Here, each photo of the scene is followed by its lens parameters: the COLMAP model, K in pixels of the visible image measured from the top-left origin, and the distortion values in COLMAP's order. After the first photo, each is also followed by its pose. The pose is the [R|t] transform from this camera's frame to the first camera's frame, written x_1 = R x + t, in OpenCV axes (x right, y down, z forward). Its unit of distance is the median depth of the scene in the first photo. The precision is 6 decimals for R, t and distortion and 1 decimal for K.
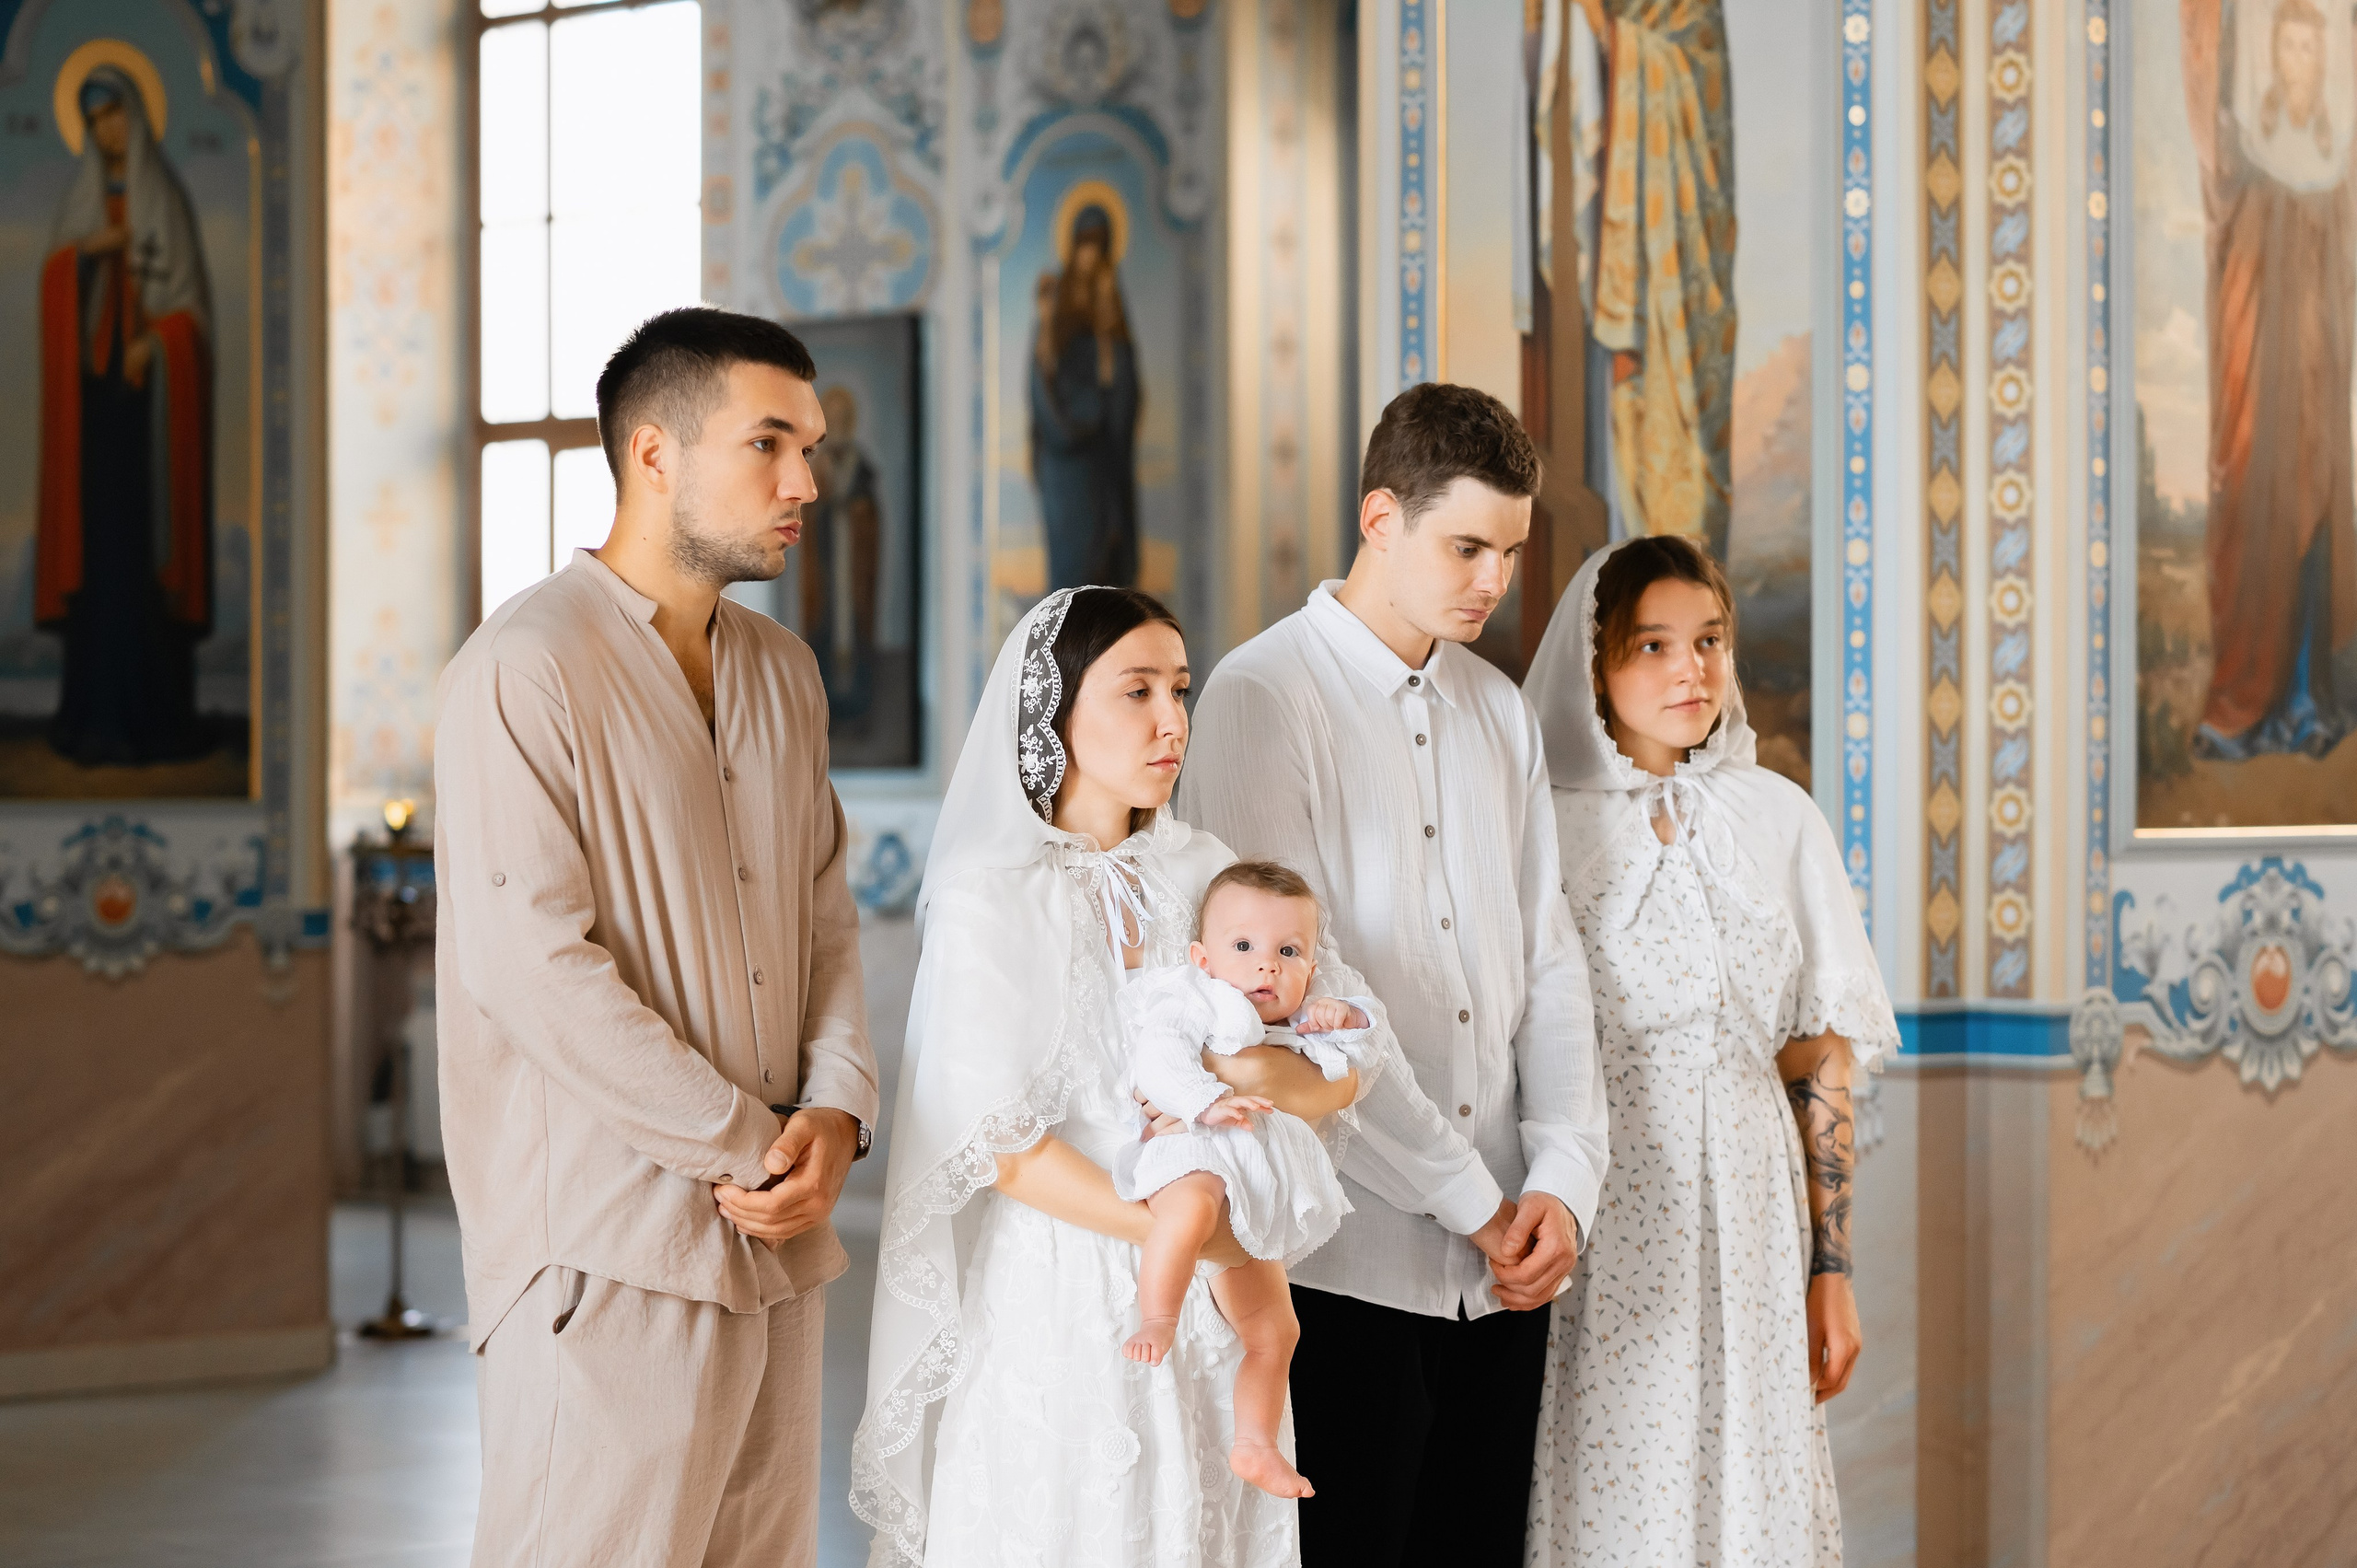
lens RADIAL K [[5650.2, 0, 1137.0], [0, 5650.2, 718.9], [0, 0, 1]] dist [-0.001902, 0.000000]
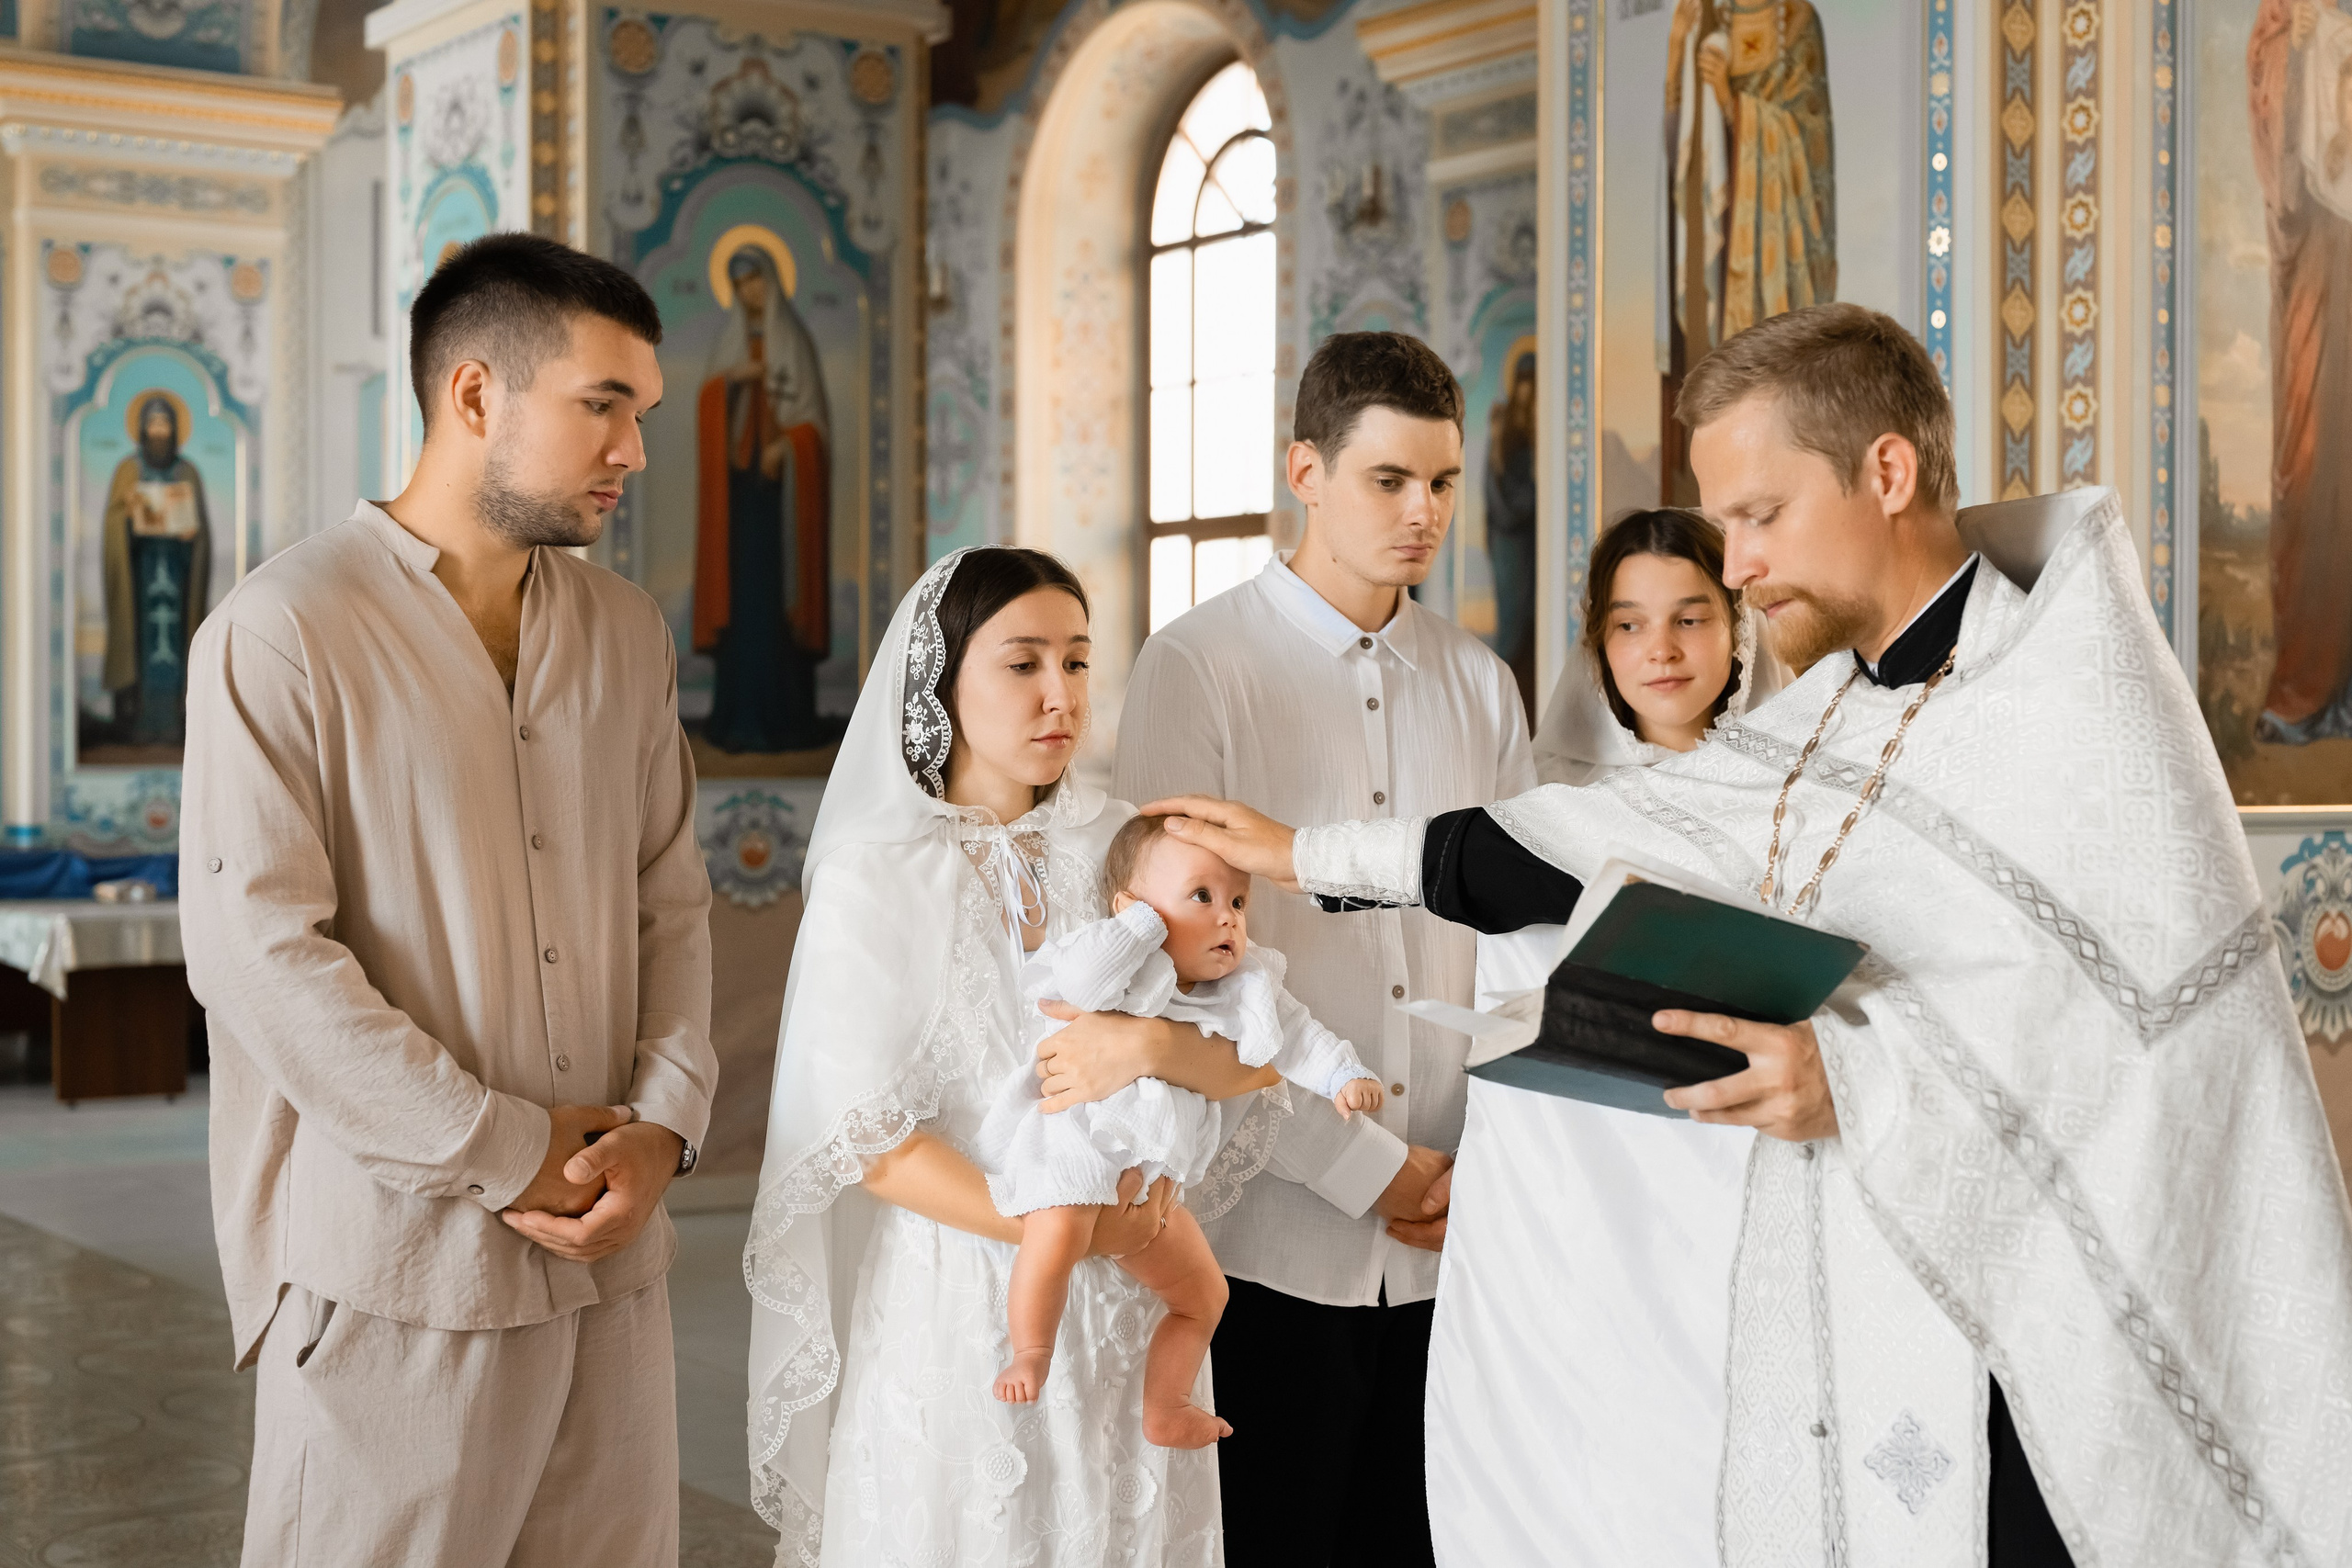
lens RADIAL K [[3402.7, 0, 1165.1], [0, 3402.7, 771.4], [0, 0, 1]] dist [-0.002628, 0.000000]
pose [[0.985505, 0.002339, -0.169629, 0.088420], [-0.000508, 0.999941, 0.010832, 0.005555], [0.169645, -0.010589, 0.985448, 0.305267]]
